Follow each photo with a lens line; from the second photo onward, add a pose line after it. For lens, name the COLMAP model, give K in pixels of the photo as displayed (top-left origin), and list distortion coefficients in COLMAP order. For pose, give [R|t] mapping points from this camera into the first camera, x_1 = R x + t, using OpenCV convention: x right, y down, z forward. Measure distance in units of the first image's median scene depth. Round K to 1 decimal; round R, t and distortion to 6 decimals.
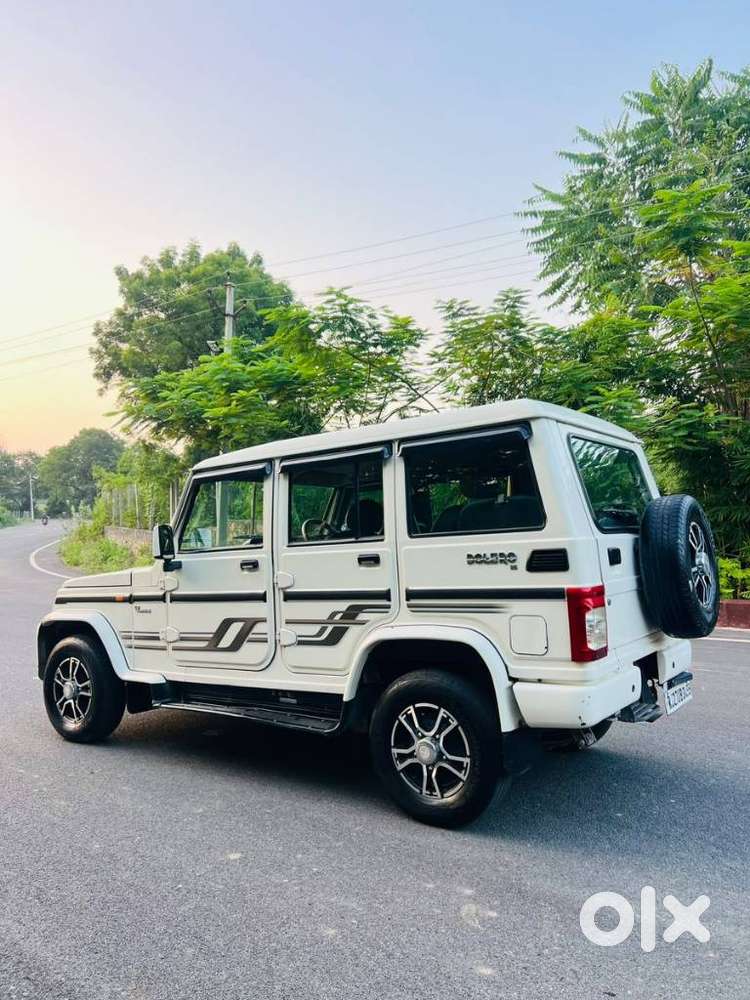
lens RADIAL K [[752.1, 0, 375.0], [0, 752.1, 500.0], [0, 0, 1]] dist [0.109144, -0.251522]
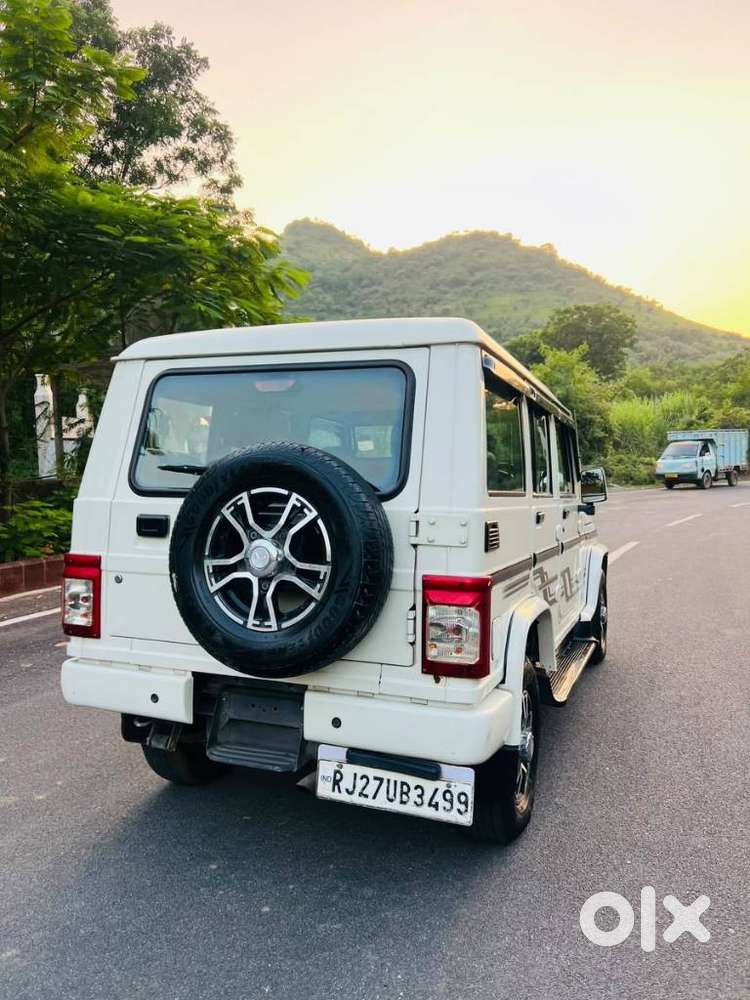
lens RADIAL K [[755.8, 0, 378.8], [0, 755.8, 484.5], [0, 0, 1]] dist [0.049831, -0.068014]
pose [[0.254319, 0.047133, -0.965971, 0.967368], [0.030836, 0.997909, 0.056810, -0.004943], [0.966629, -0.044234, 0.252334, 0.883484]]
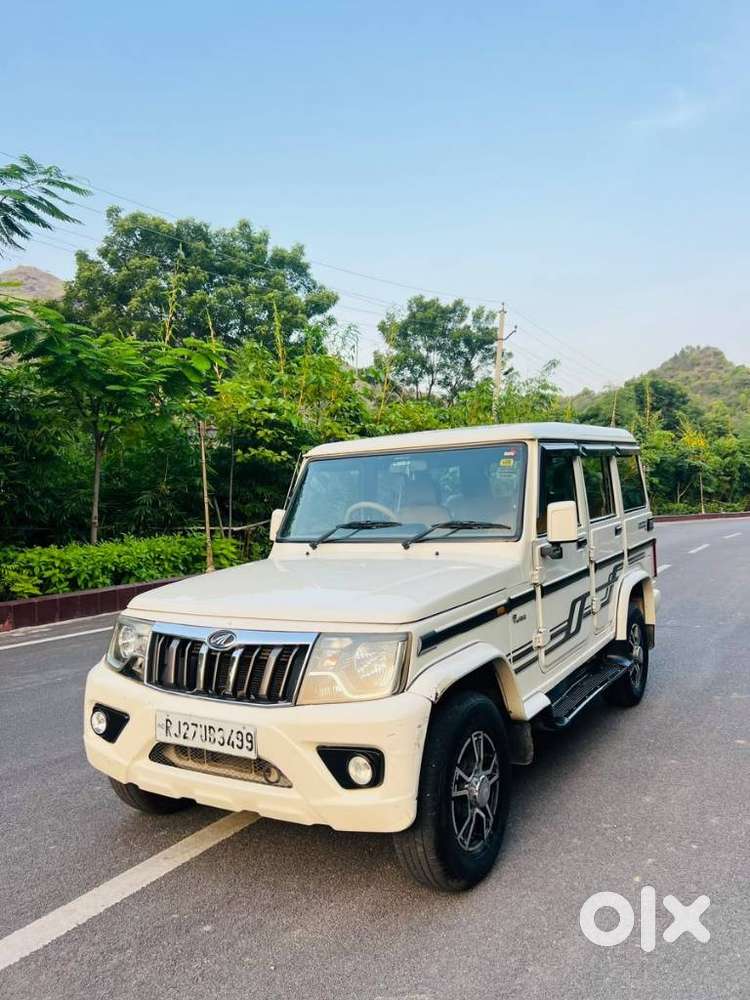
lens RADIAL K [[756.5, 0, 378.5], [0, 756.5, 498.5], [0, 0, 1]] dist [0.054260, -0.072129]
pose [[-0.074229, 0.031864, 0.996732, -1.229885], [-0.005907, 0.999458, -0.032391, 0.064634], [-0.997224, -0.008292, -0.074001, 1.421461]]
